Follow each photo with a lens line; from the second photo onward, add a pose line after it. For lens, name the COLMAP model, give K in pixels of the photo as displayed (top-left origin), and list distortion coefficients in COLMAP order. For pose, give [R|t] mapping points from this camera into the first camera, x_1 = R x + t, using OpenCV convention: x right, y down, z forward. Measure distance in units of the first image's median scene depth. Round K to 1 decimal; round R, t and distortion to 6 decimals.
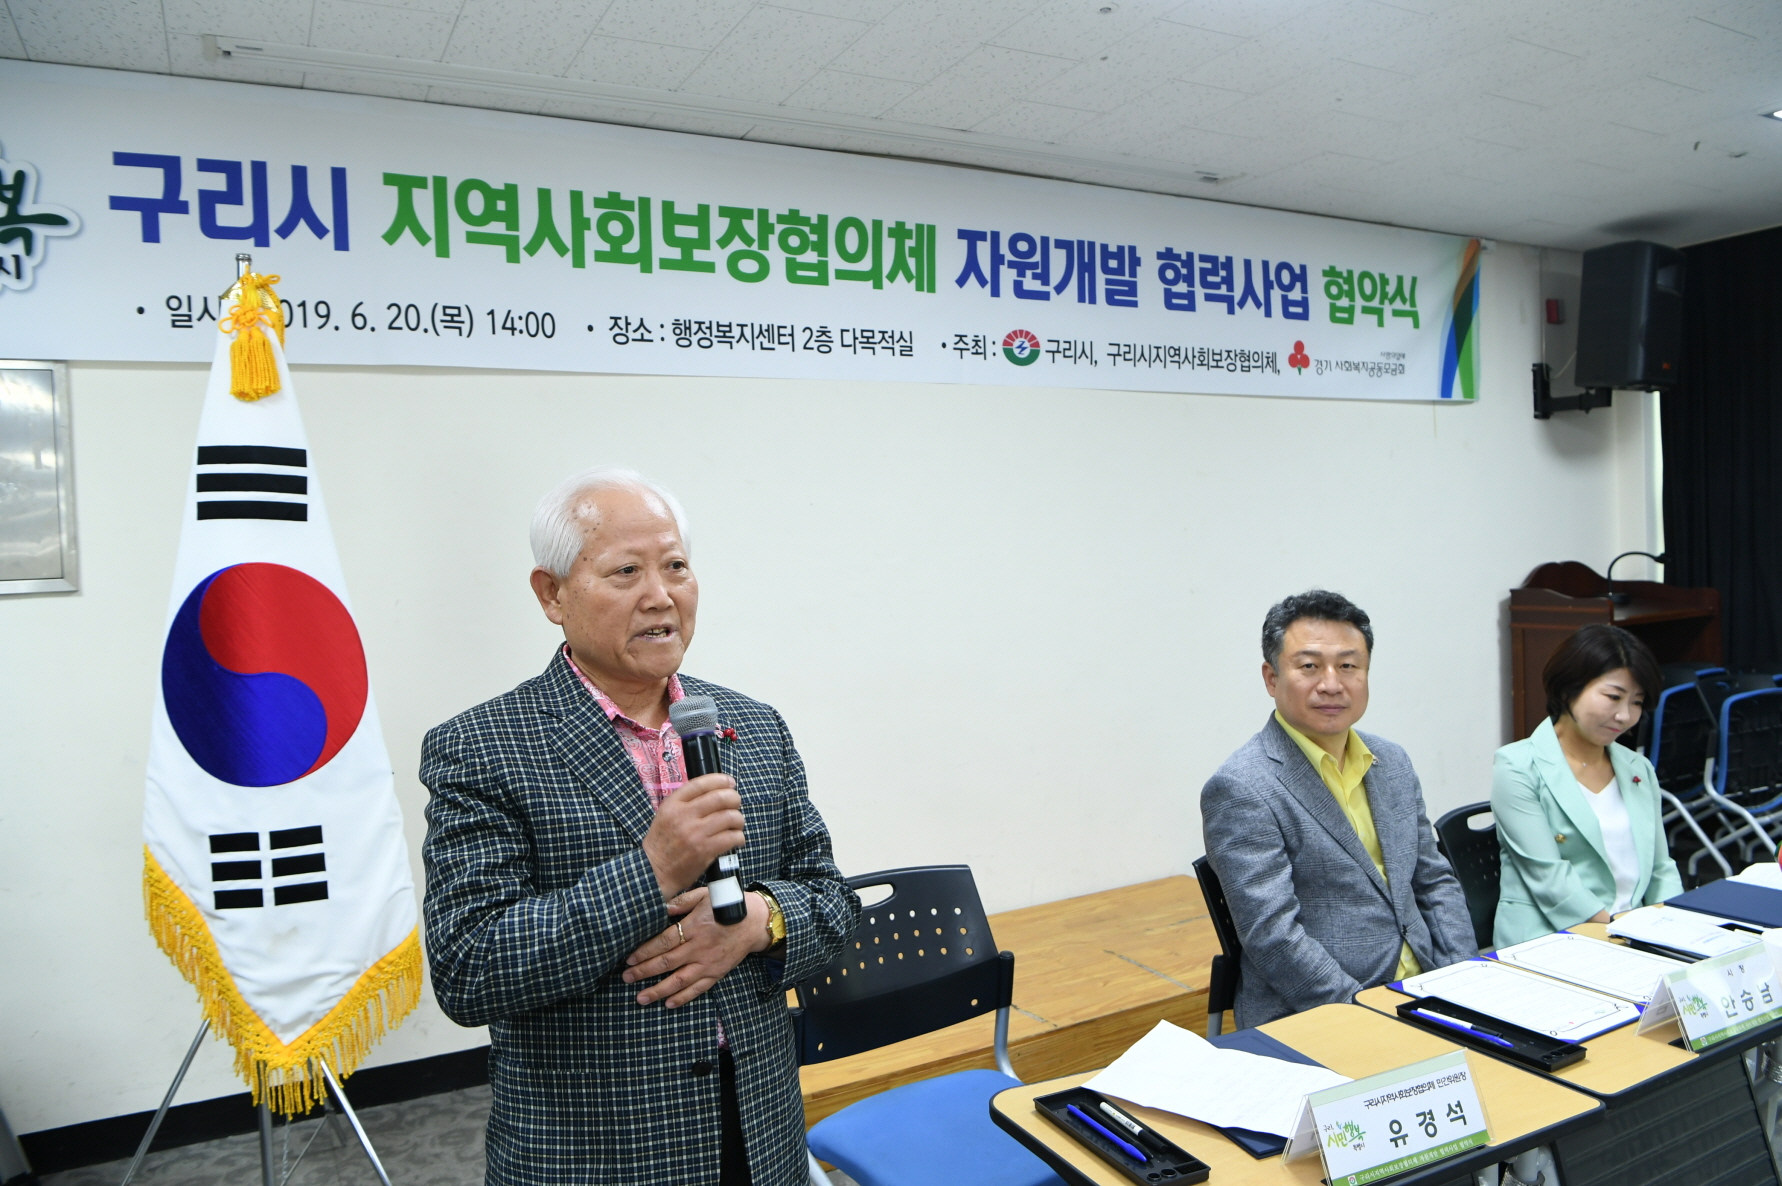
lens RADIAL K [[1261.8, 0, 901.6], [0, 1261.8, 603.8], [0, 0, 1]] dist [-0.076864, 0.018618]
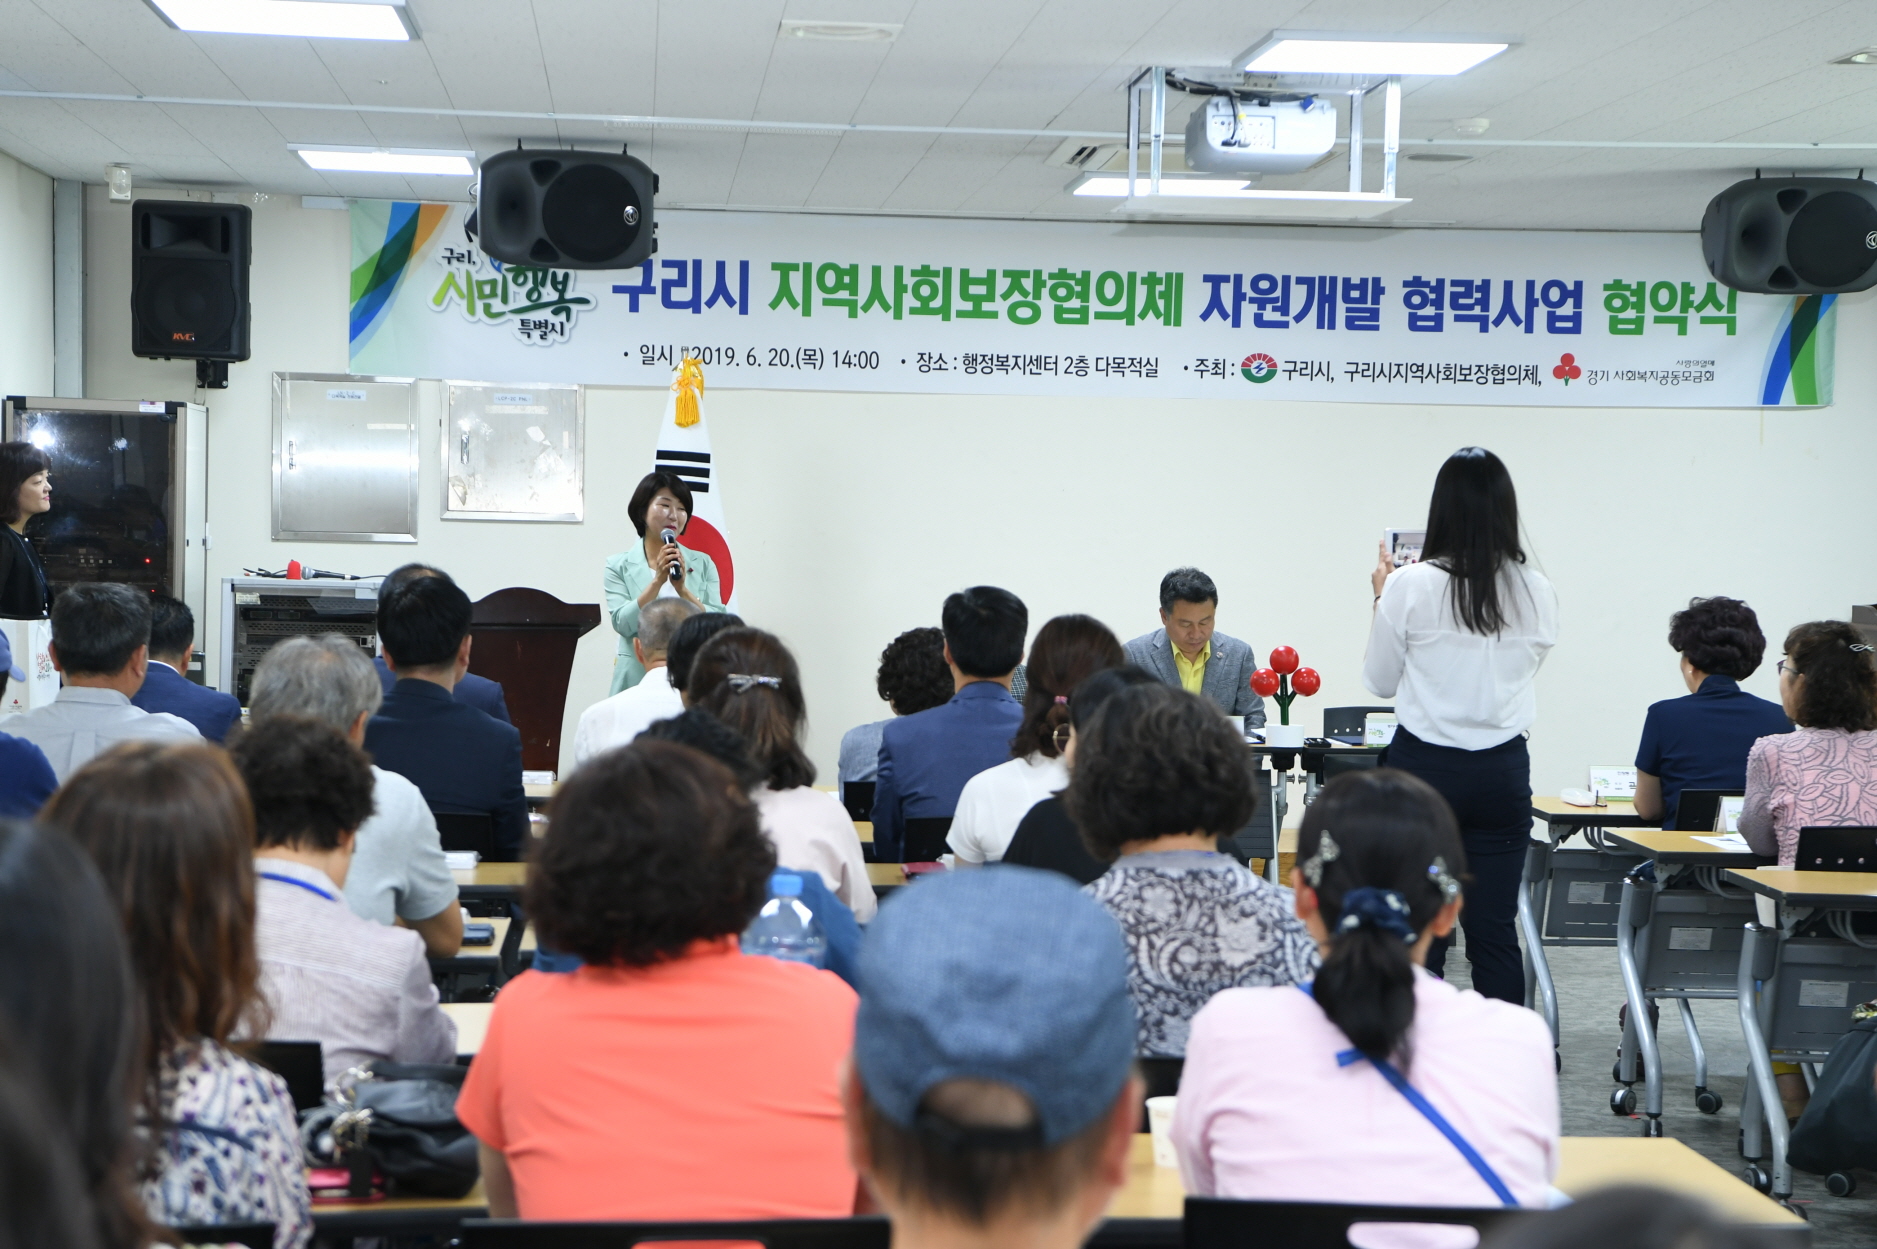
lens RADIAL K [[3522.4, 0, 950.1], [0, 3522.4, 664.1], [0, 0, 1]] dist [0.294777, 0.000000]
pose [[0.917144, 0.076349, -0.391175, 1.277359], [-0.072805, 0.997060, 0.023908, 0.023863], [0.391851, 0.006552, 0.920006, -2.449075]]
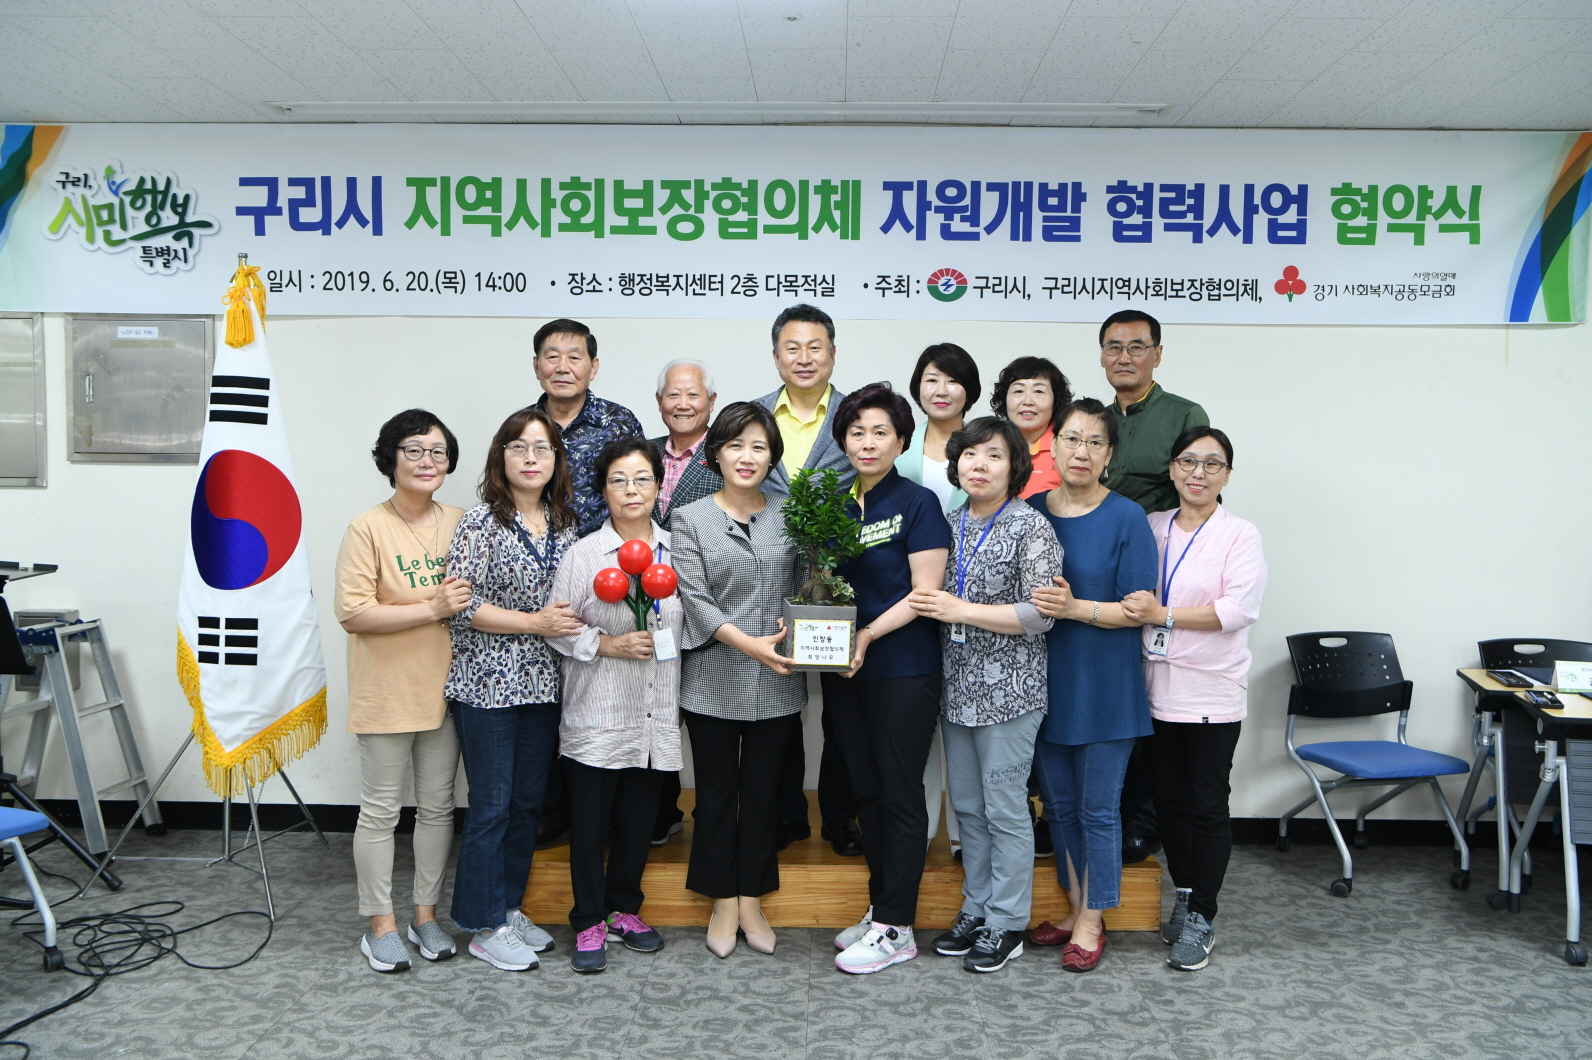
lens RADIAL K [[1346.6, 0, 811.7], [0, 1346.6, 529.2], [0, 0, 1]] dist [-0.040733, 0.051446]
pose [[0.871178, 0.073553, -0.485427, 0.625093], [-0.064923, 0.997290, 0.034596, -0.025371], [0.486657, 0.001376, 0.873592, -0.093186]]
